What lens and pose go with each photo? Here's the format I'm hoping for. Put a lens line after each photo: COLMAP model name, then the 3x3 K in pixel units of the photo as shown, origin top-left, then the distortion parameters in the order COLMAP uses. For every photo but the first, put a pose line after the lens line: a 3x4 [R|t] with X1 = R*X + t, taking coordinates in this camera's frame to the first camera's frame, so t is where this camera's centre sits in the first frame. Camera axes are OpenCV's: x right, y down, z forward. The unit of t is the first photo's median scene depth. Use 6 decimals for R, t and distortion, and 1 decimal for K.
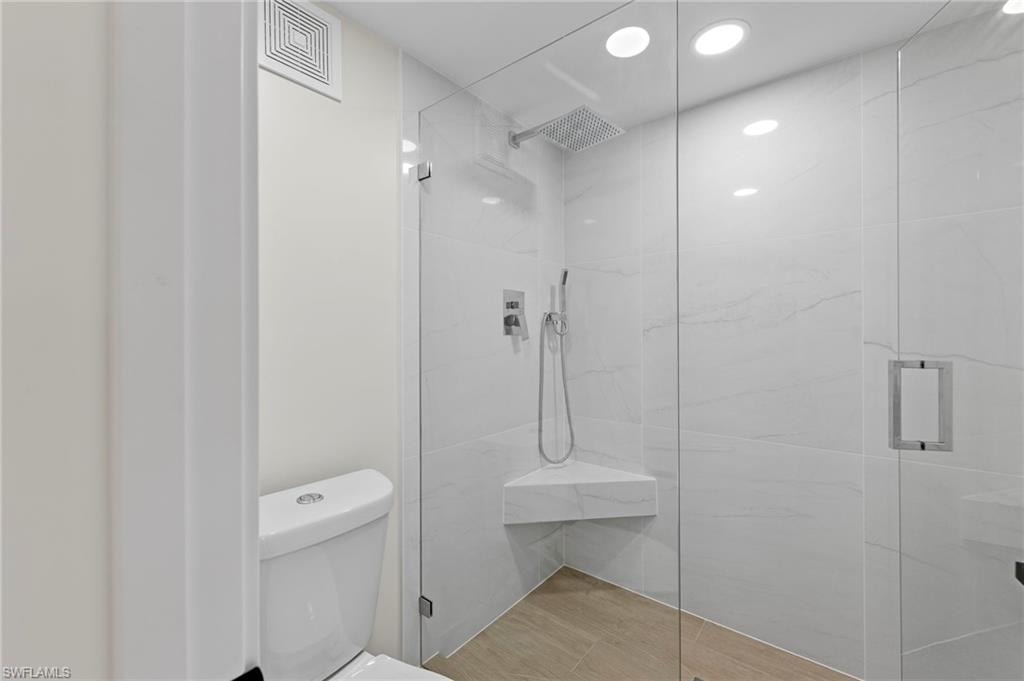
lens RADIAL K [[458.6, 0, 515.4], [0, 458.6, 332.0], [0, 0, 1]] dist [0.000743, -0.000166]
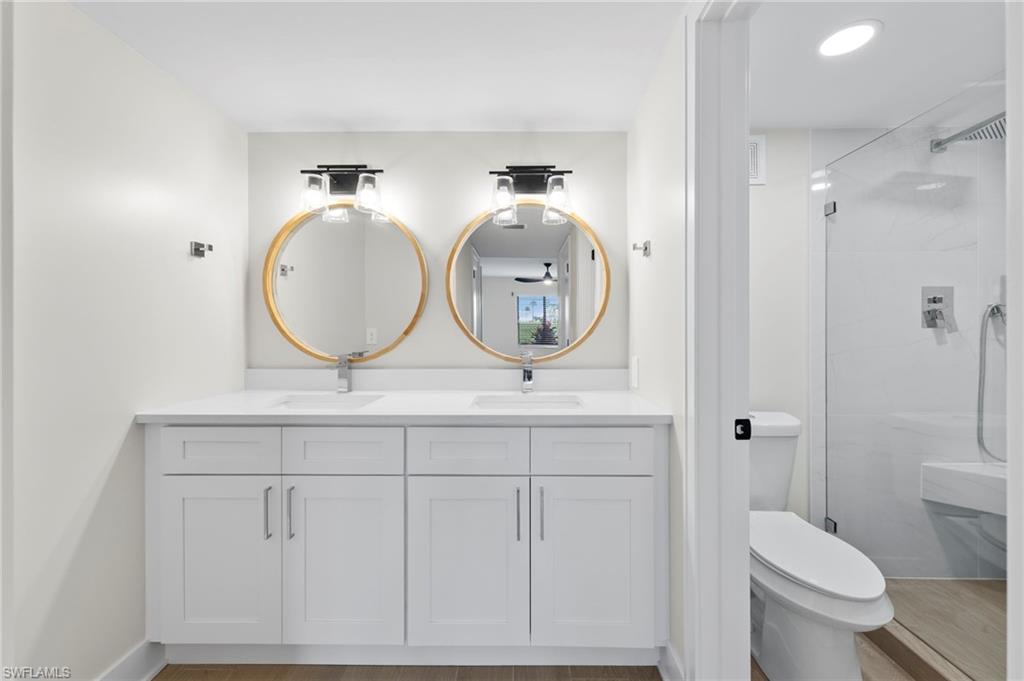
lens RADIAL K [[400.8, 0, 510.6], [0, 400.8, 332.2], [0, 0, 1]] dist [0.022323, -0.007743]
pose [[0.635713, 0.006925, -0.771895, 0.099367], [0.005122, 0.999900, 0.013189, -0.000828], [0.771909, -0.012338, 0.635614, -0.386411]]
